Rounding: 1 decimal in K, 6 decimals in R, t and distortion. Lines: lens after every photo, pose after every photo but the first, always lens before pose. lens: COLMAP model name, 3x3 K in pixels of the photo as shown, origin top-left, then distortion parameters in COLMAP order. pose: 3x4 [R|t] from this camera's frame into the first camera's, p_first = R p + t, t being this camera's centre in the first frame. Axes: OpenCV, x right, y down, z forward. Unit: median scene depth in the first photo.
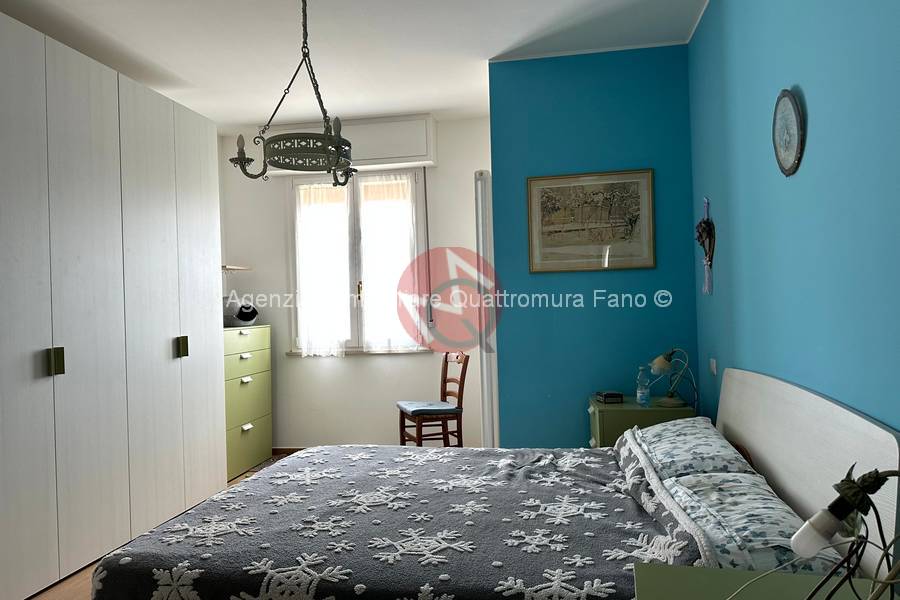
lens RADIAL K [[628.9, 0, 447.9], [0, 628.9, 301.4], [0, 0, 1]] dist [0.101211, -0.138374]
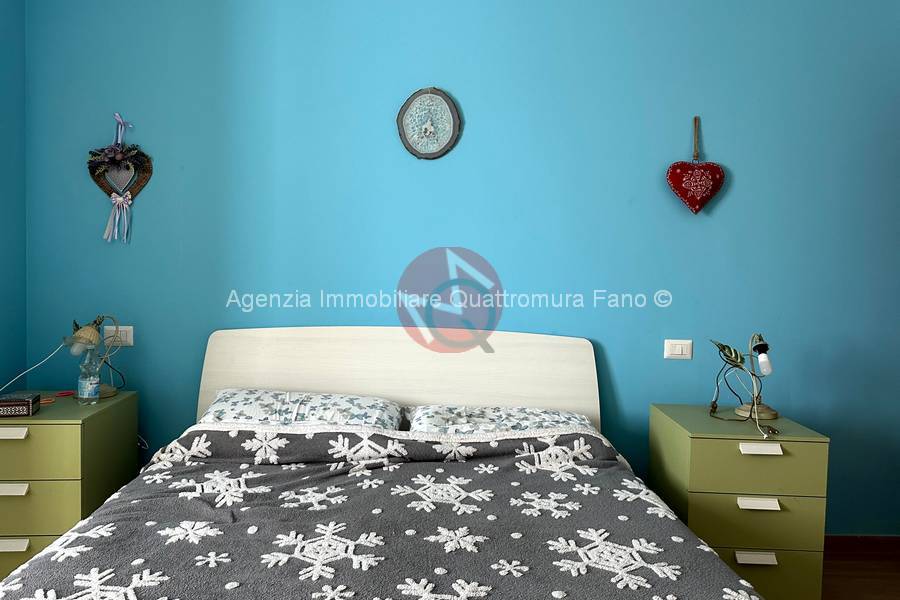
lens RADIAL K [[628.9, 0, 445.2], [0, 628.9, 294.0], [0, 0, 1]] dist [0.101211, -0.138374]
pose [[-0.220211, -0.019288, 0.975262, -0.388838], [-0.027674, 0.999526, 0.013519, 0.026357], [-0.975060, -0.024012, -0.220640, 0.705039]]
